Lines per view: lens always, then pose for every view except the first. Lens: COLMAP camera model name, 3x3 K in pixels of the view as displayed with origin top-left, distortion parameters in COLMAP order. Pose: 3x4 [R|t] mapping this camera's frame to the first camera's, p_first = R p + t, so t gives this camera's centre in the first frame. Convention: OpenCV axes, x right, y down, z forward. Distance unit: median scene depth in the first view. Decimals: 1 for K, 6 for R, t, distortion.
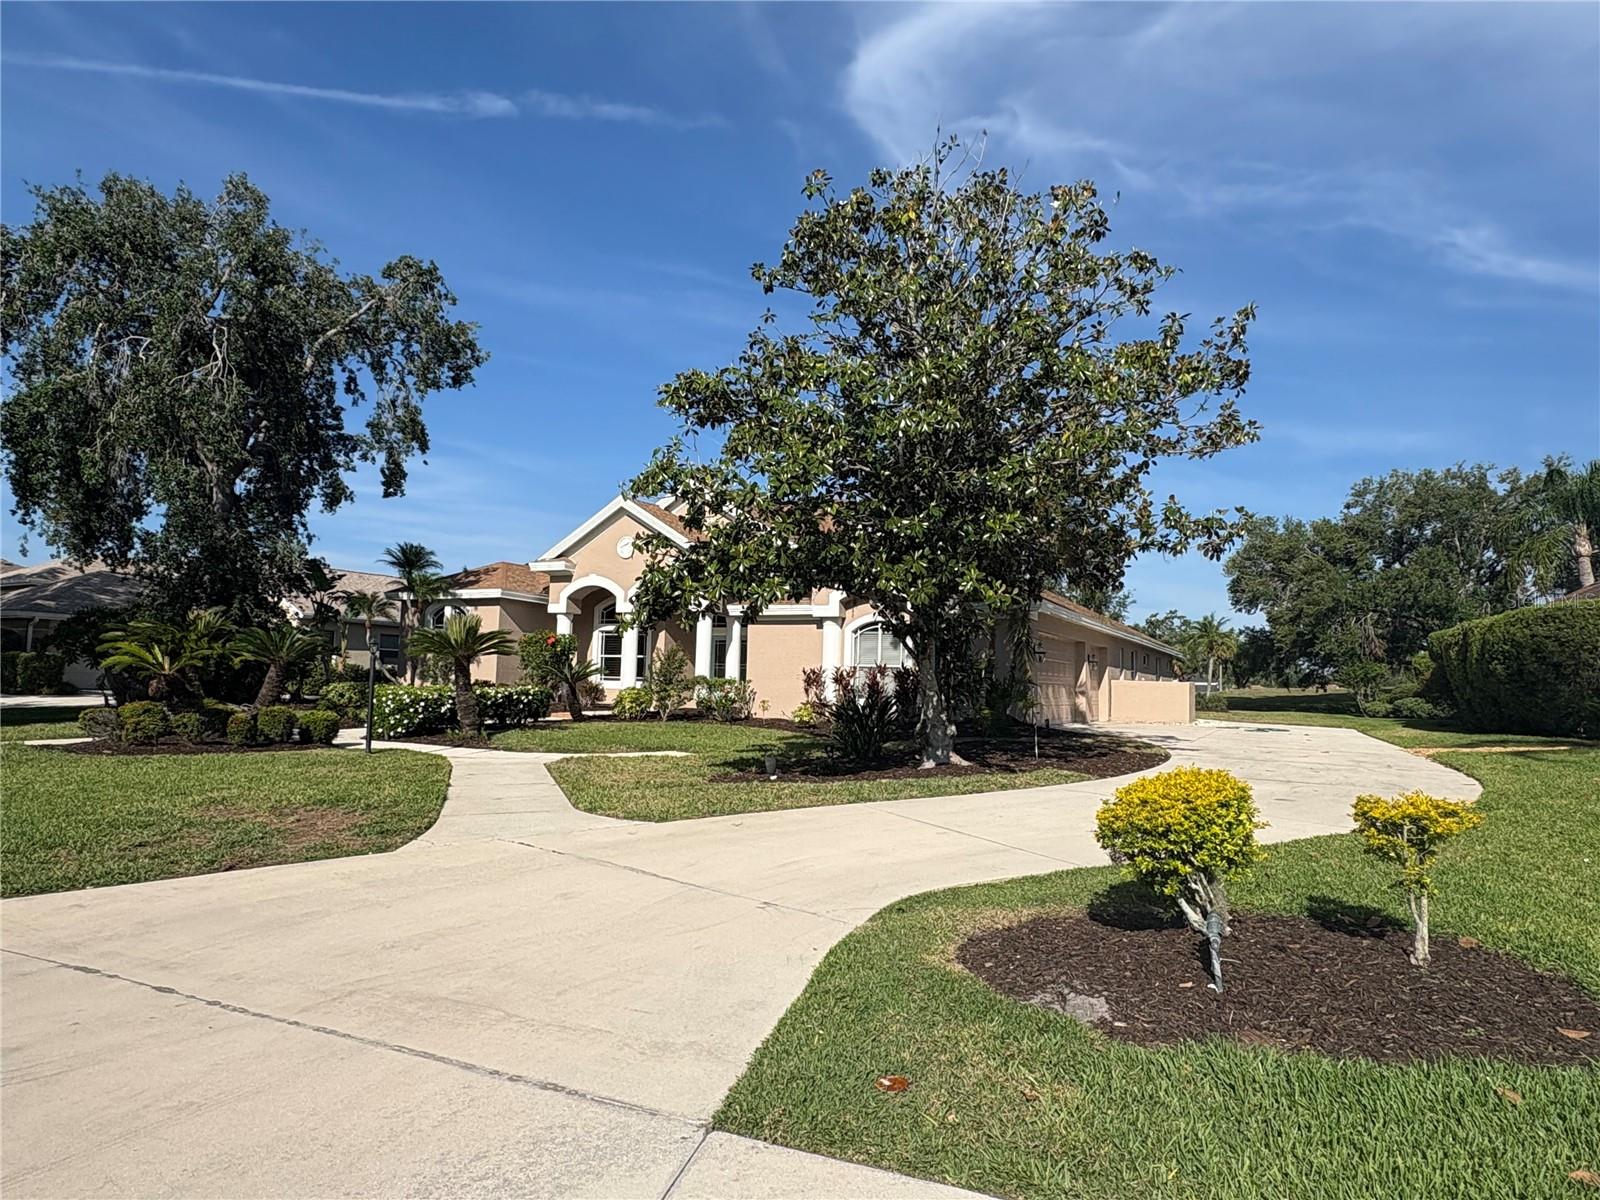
lens RADIAL K [[1008.5, 0, 800.0], [0, 1008.5, 600.0], [0, 0, 1]] dist [0.000503, 0.000117]
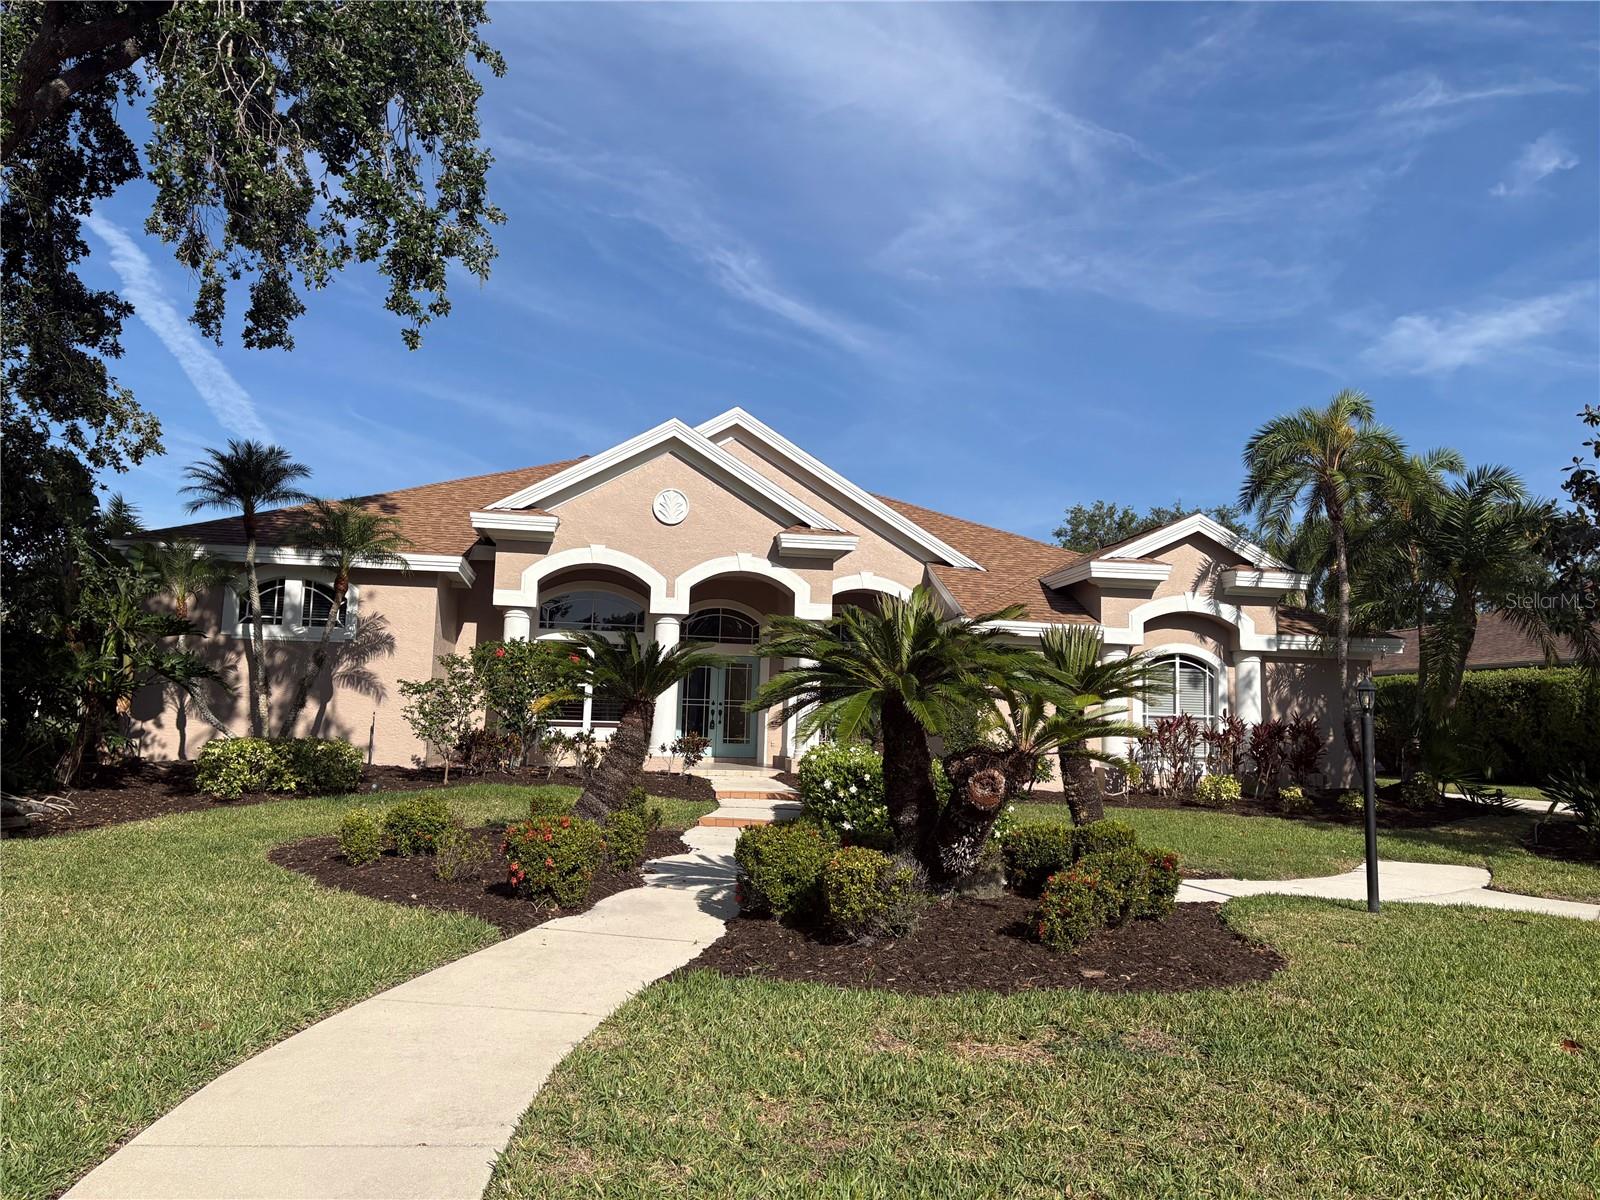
lens RADIAL K [[1190.1, 0, 800.0], [0, 1190.1, 600.0], [0, 0, 1]] dist [0.000184, 0.004177]
pose [[0.767515, 0.062752, 0.637952, -0.074529], [-0.064755, 0.997696, -0.020233, 0.001754], [-0.637752, -0.025781, 0.769810, 0.052887]]
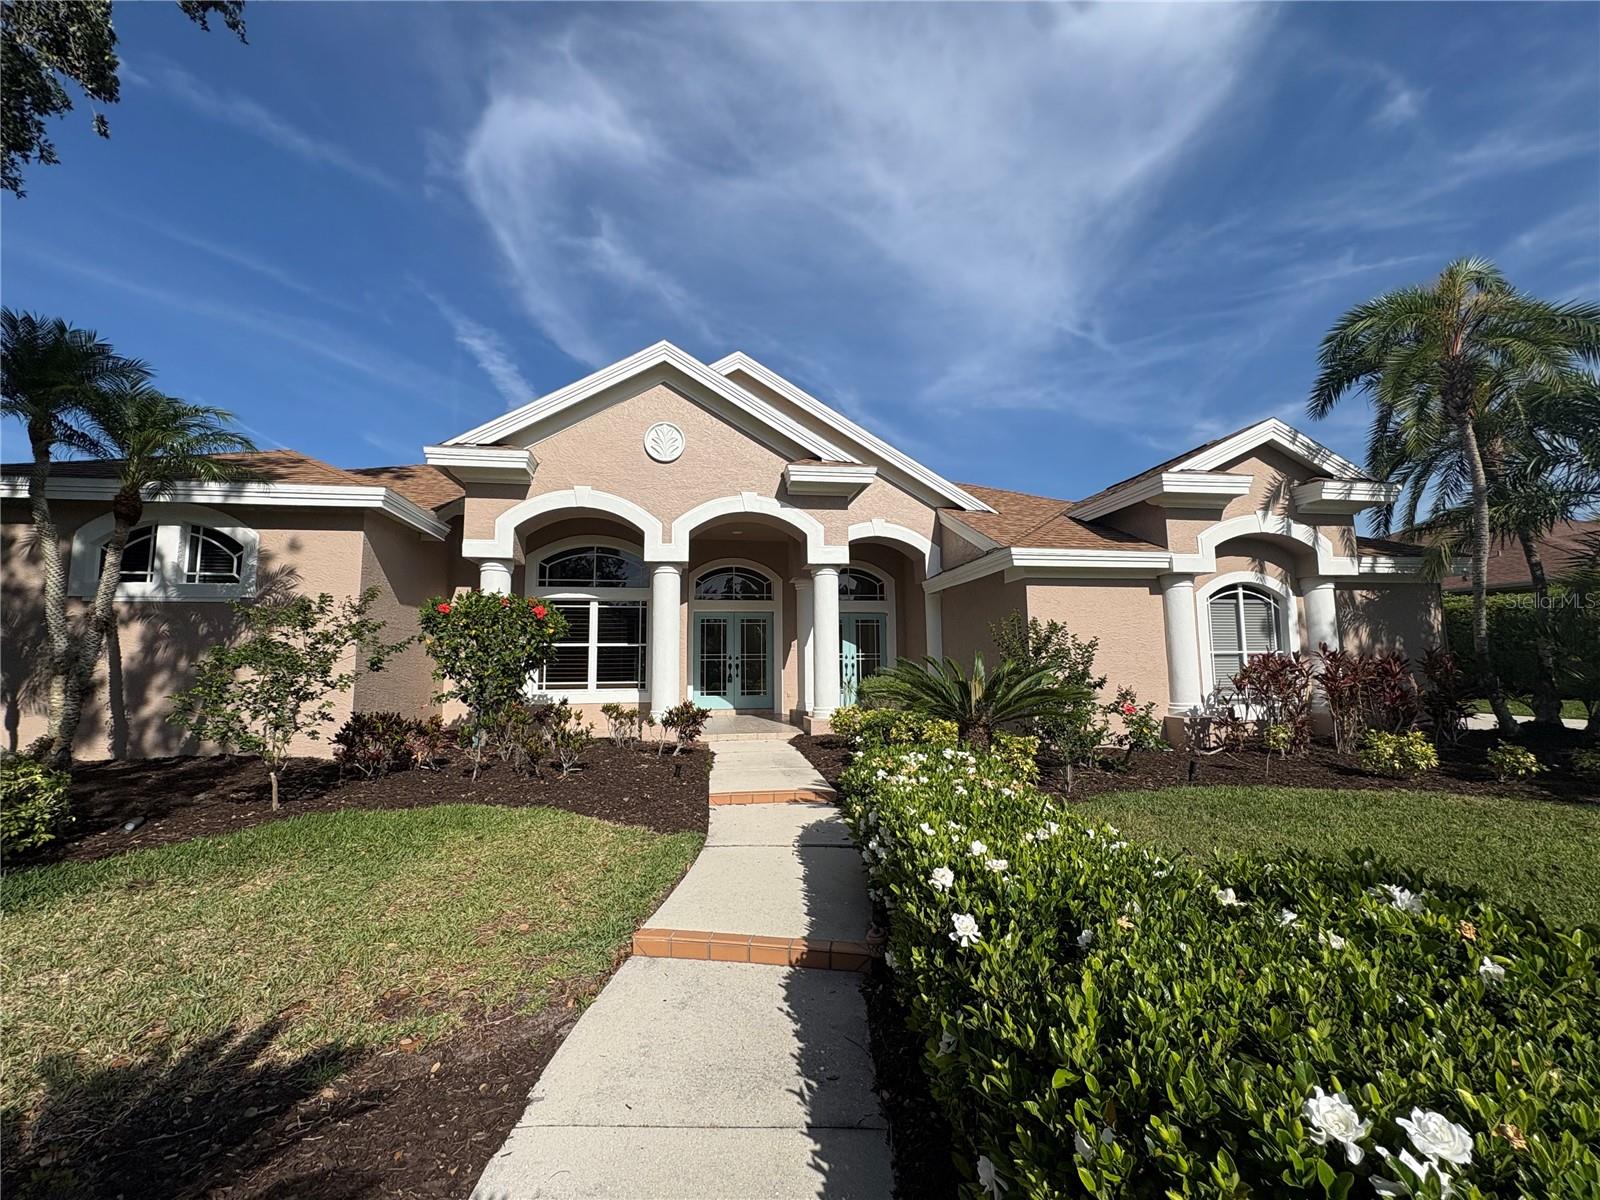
lens RADIAL K [[632.6, 0, 793.3], [0, 632.6, 633.0], [0, 0, 1]] dist [-0.000184, -0.000031]
pose [[0.780390, -0.004473, 0.625277, -0.043654], [-0.025463, 0.998918, 0.038926, 0.004682], [-0.624774, -0.046299, 0.779431, 0.090969]]
